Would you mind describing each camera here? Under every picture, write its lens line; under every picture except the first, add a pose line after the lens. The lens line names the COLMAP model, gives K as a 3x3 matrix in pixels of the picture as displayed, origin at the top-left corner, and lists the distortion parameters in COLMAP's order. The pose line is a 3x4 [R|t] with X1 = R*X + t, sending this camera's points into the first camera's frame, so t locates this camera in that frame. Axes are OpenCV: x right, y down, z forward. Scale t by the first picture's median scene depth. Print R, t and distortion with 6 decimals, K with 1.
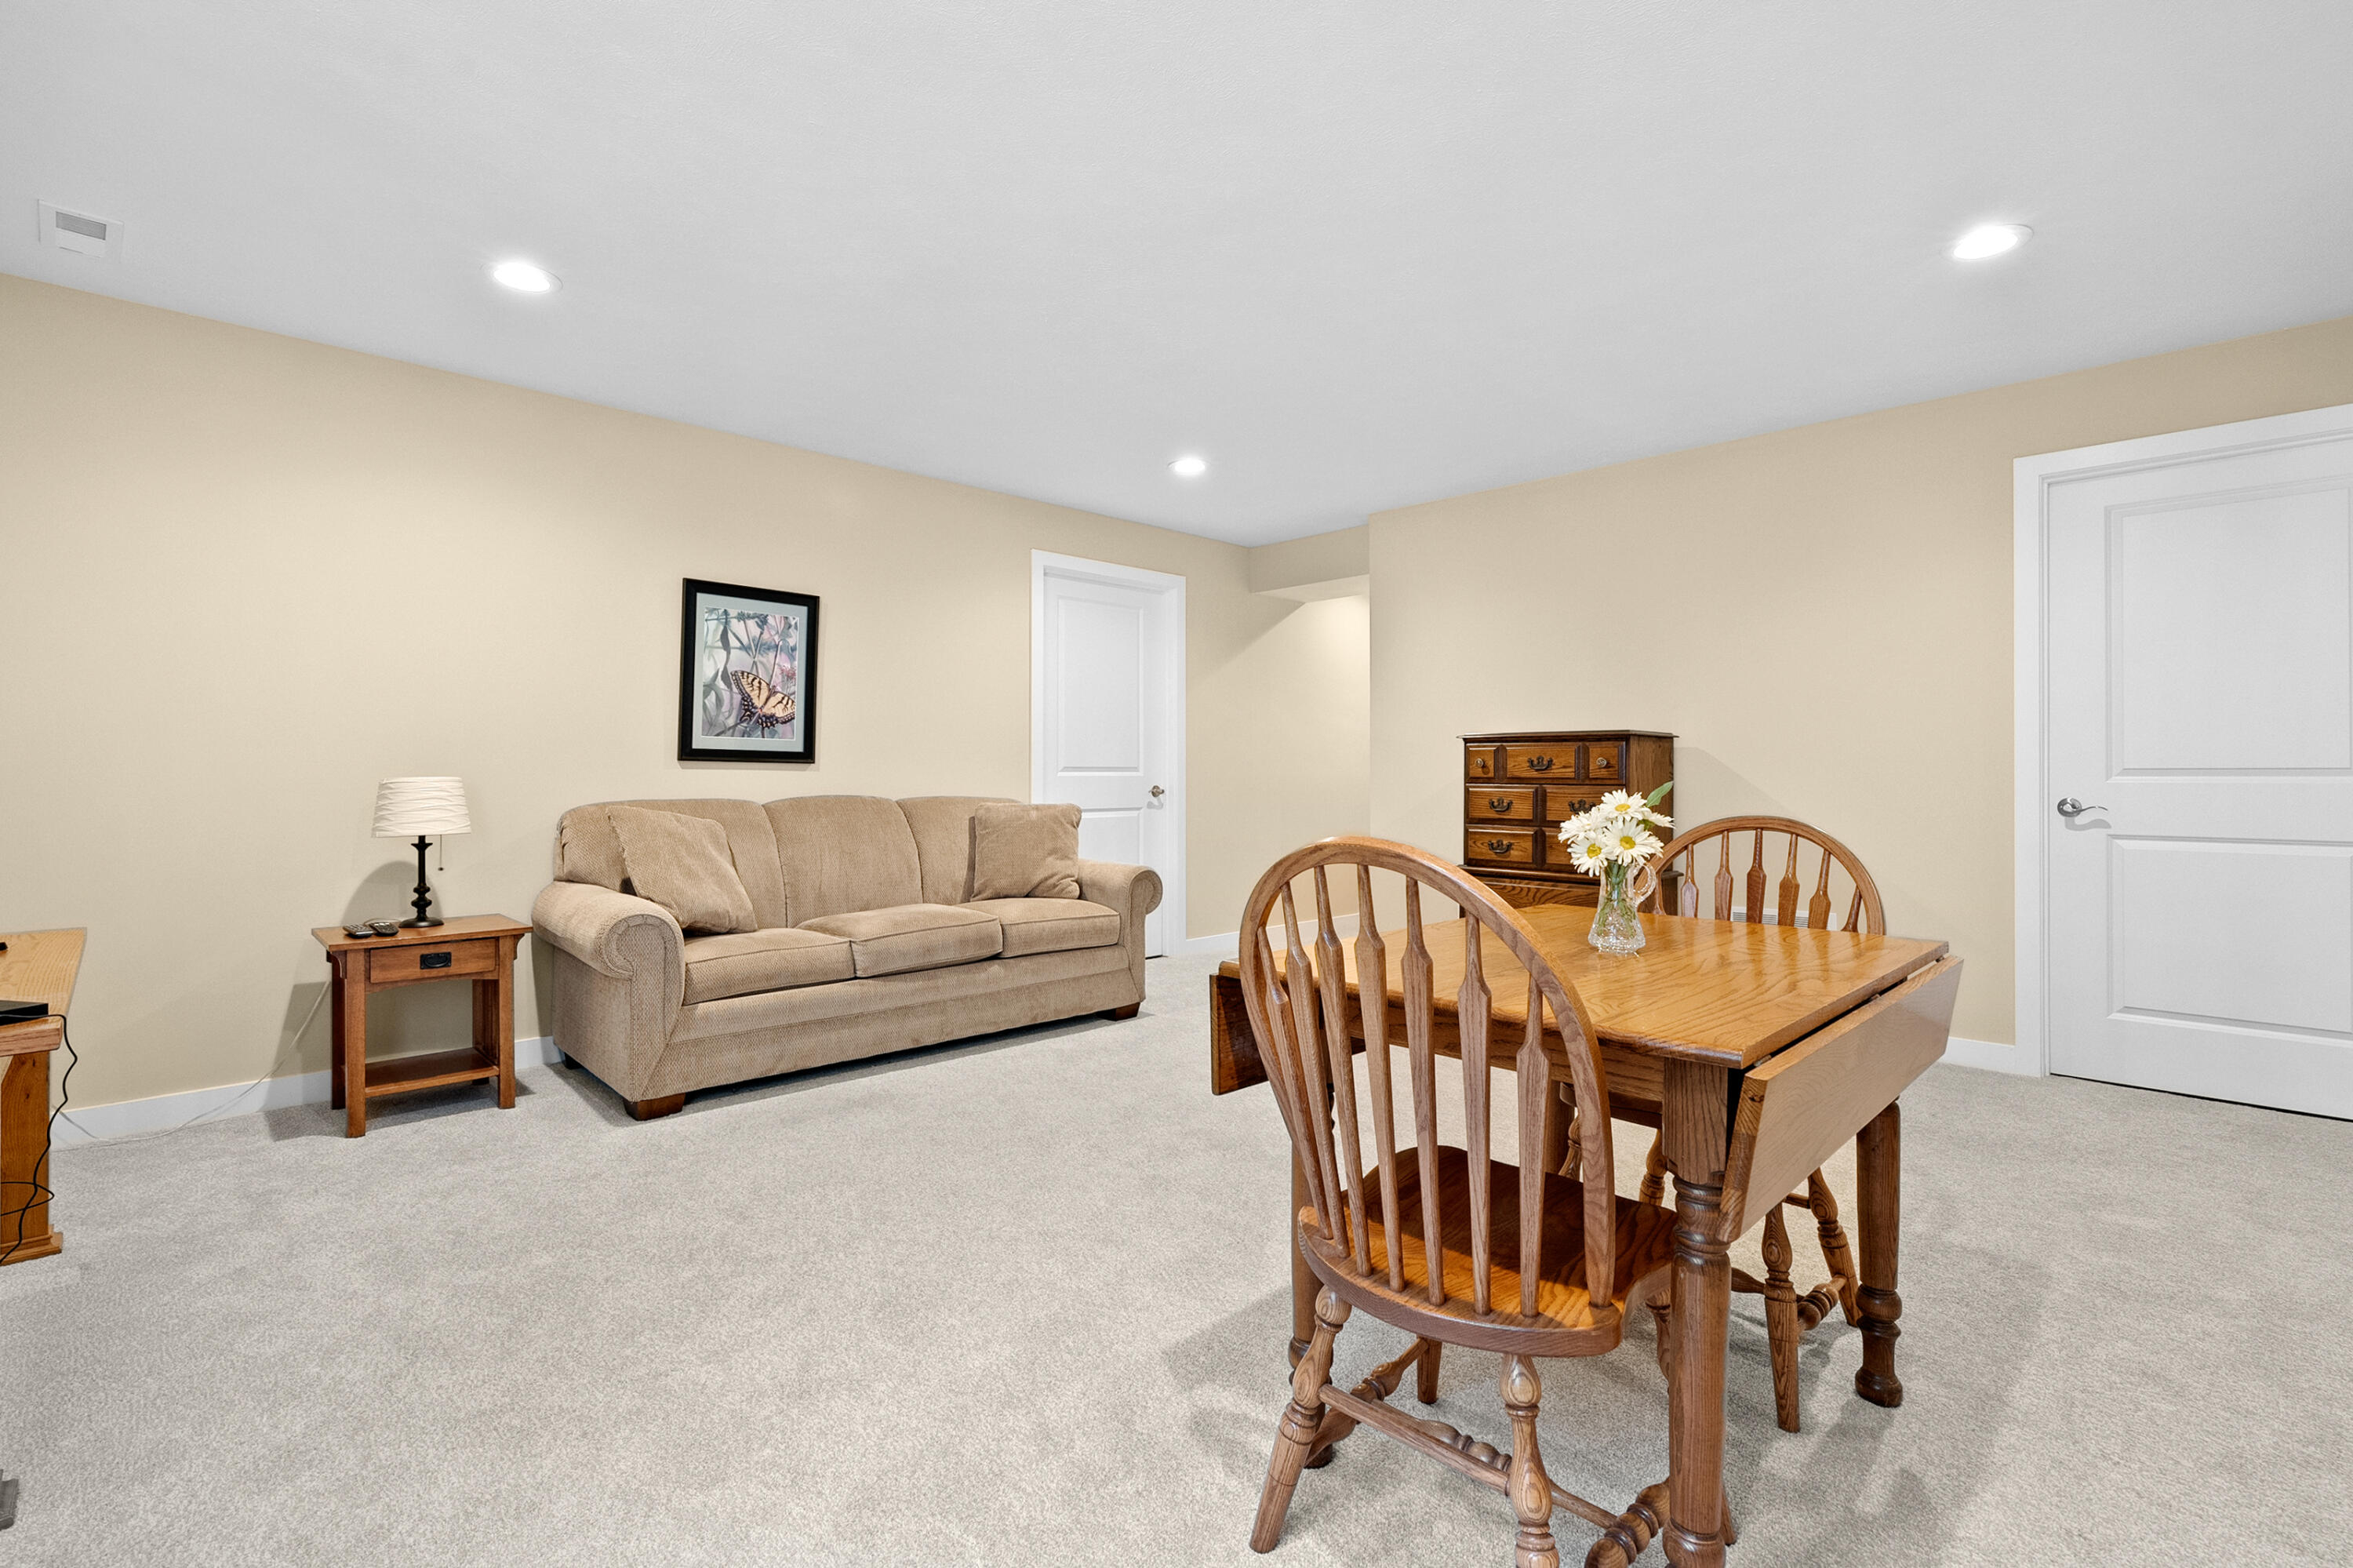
lens RADIAL K [[1065.6, 0, 1173.9], [0, 1065.6, 778.6], [0, 0, 1]] dist [-0.008855, 0.002280]
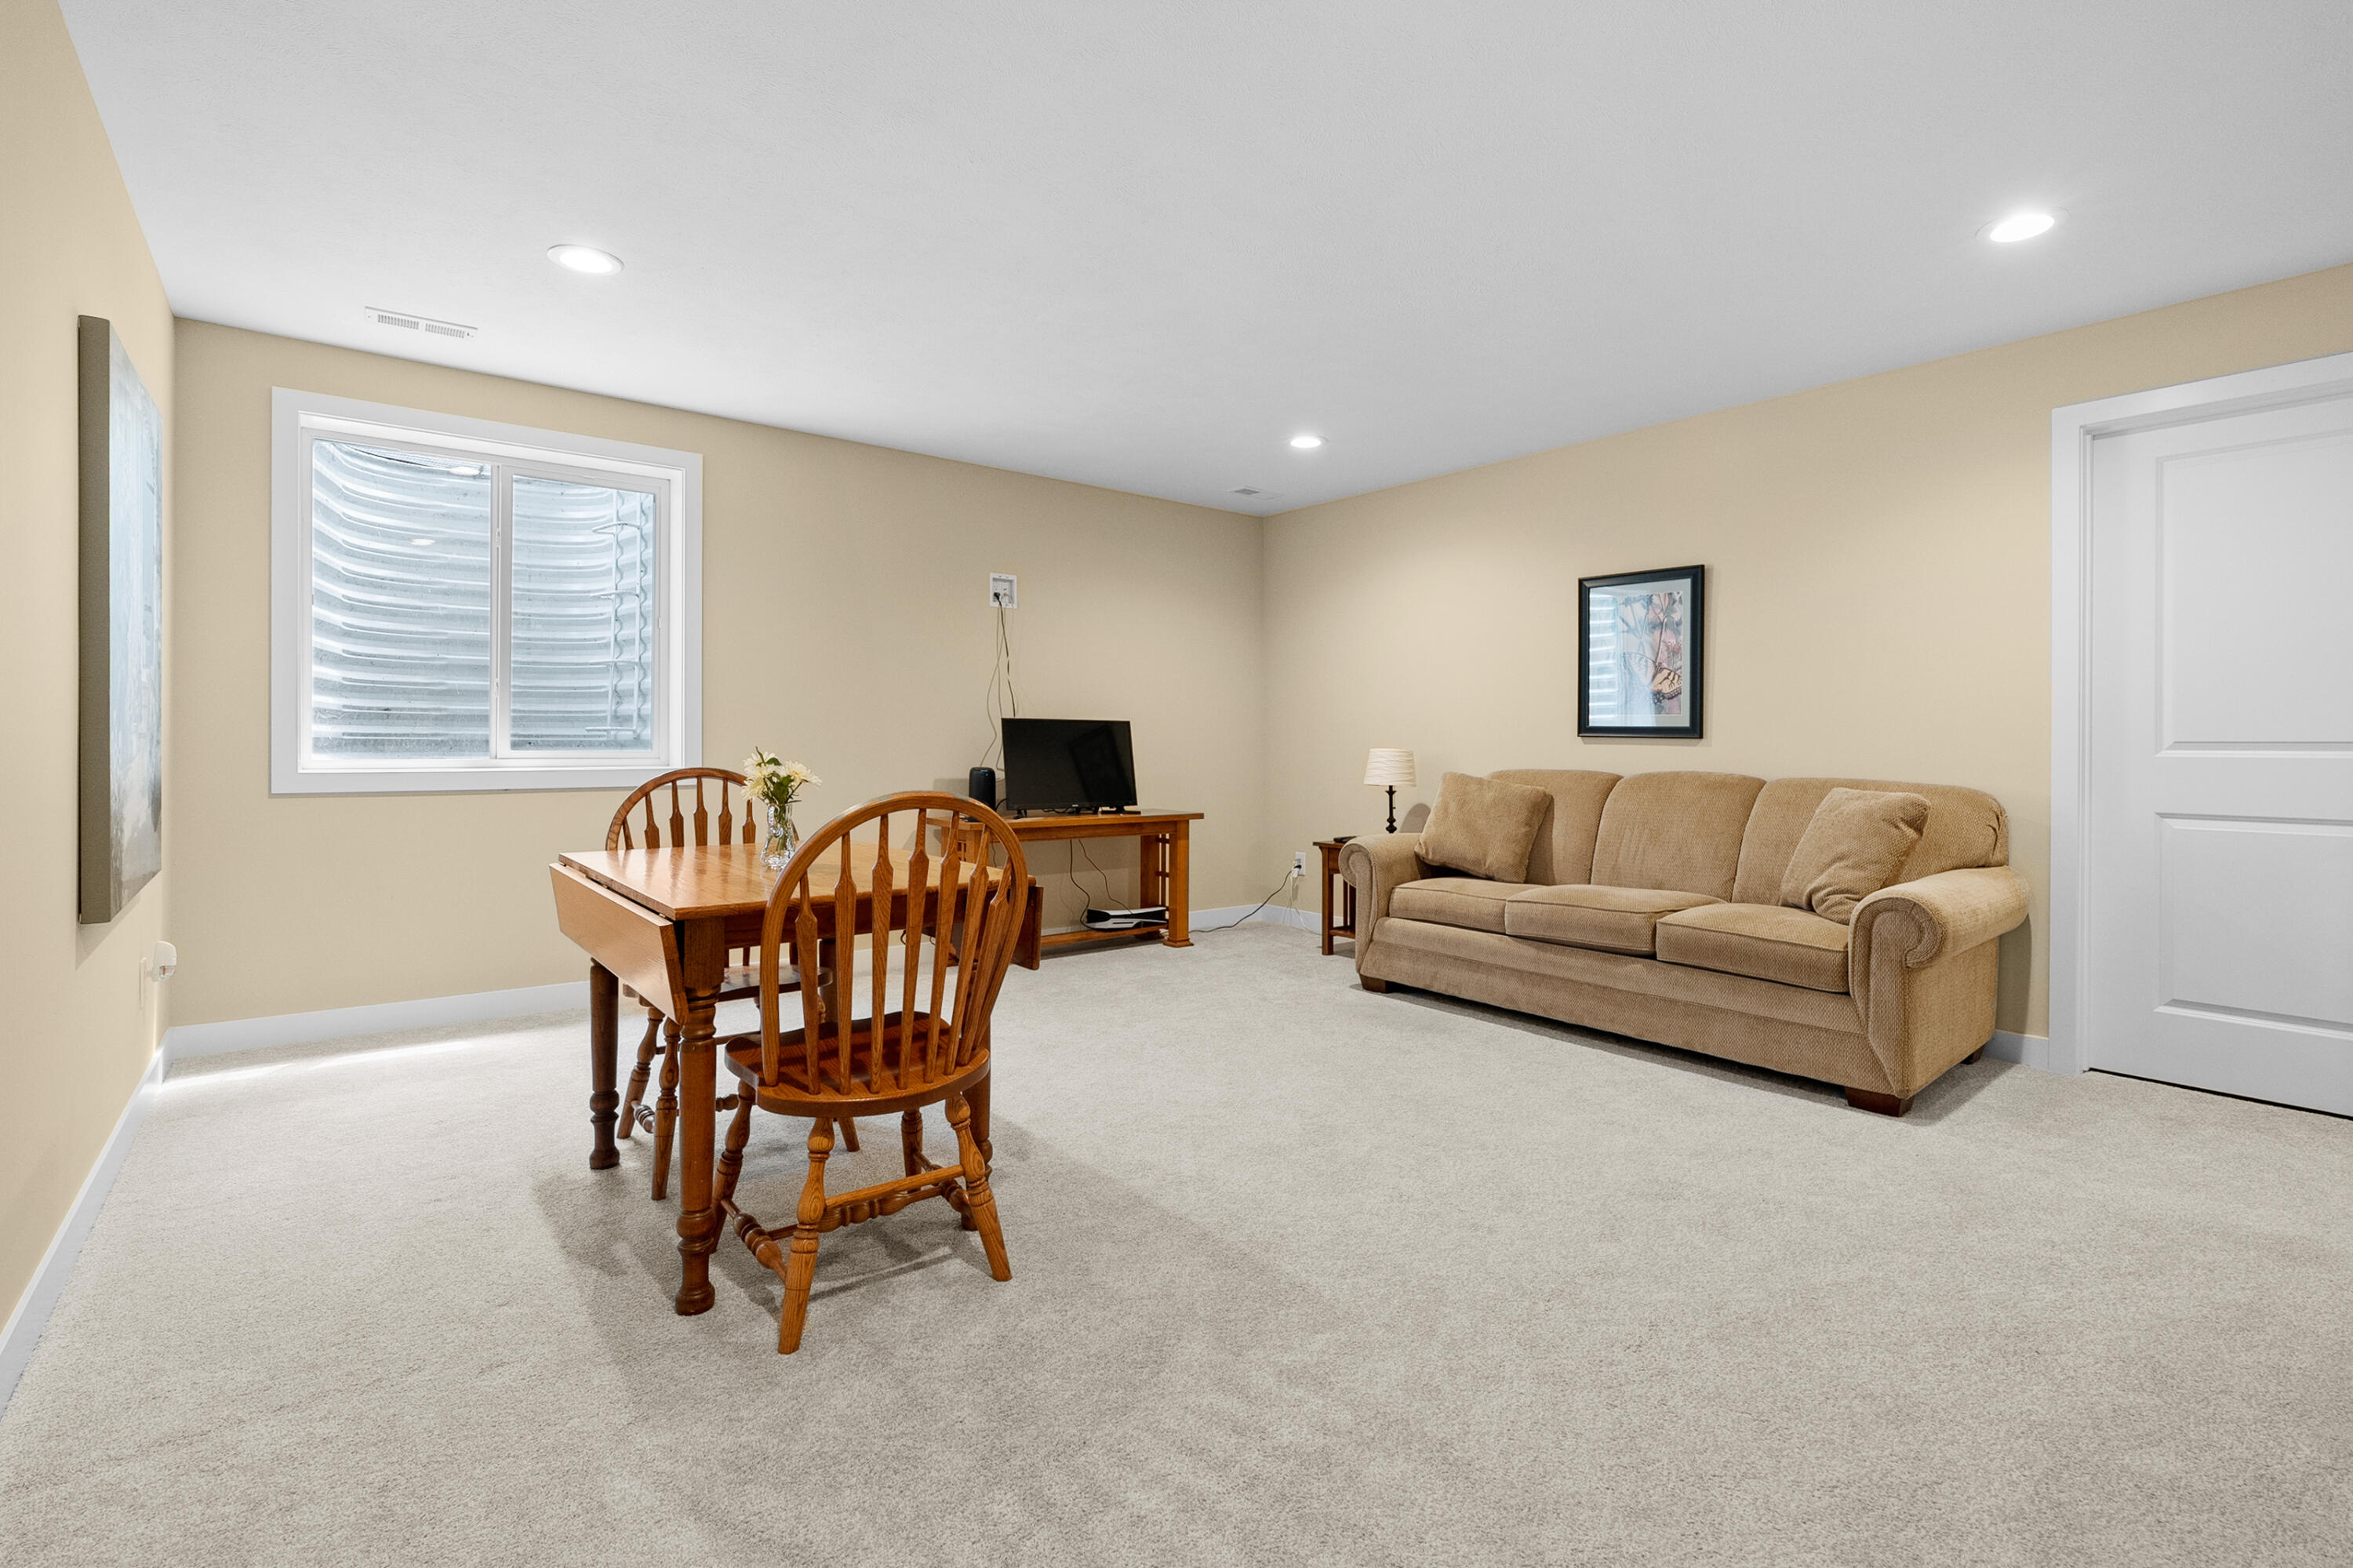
lens RADIAL K [[1065.6, 0, 1176.8], [0, 1065.6, 761.5], [0, 0, 1]] dist [-0.008855, 0.002280]
pose [[-0.096611, 0.012818, -0.995240, 0.682515], [-0.013872, 0.999803, 0.014223, -0.000671], [0.995226, 0.015180, -0.096414, 0.636288]]
